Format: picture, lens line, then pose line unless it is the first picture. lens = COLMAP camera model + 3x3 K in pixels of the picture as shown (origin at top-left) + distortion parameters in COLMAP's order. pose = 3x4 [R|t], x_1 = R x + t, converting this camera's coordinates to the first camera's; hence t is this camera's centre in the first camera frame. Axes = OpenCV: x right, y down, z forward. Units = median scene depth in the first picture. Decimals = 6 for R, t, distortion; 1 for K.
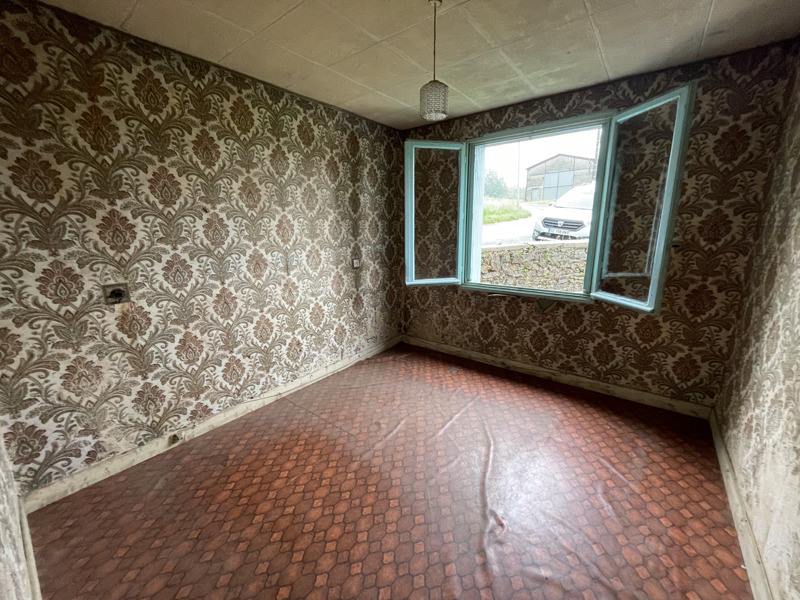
lens RADIAL K [[318.8, 0, 400.0], [0, 318.8, 300.0], [0, 0, 1]] dist [0.001566, 0.000096]
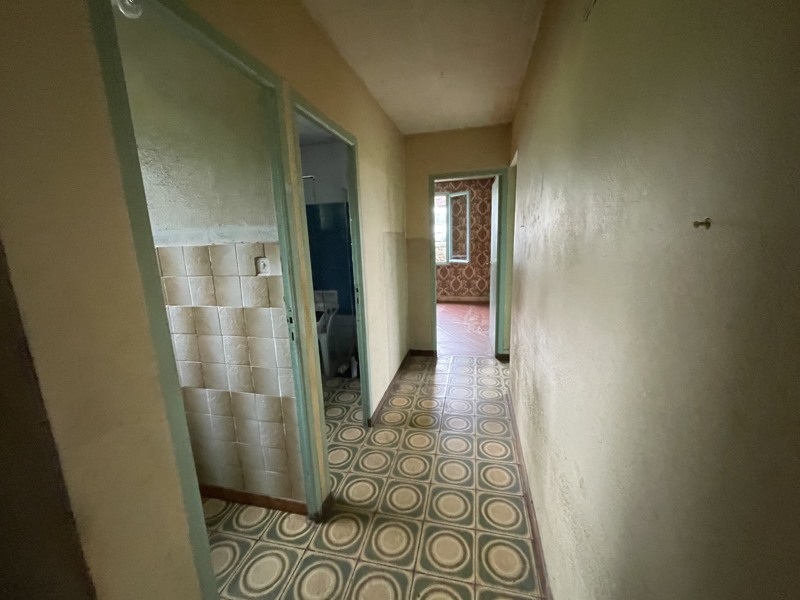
lens RADIAL K [[322.9, 0, 400.0], [0, 322.9, 300.0], [0, 0, 1]] dist [0.000133, 0.000000]
pose [[0.905614, -0.113452, 0.408647, -0.940742], [0.119551, 0.992771, 0.010680, 0.241203], [-0.406905, 0.039182, 0.912630, -1.312673]]
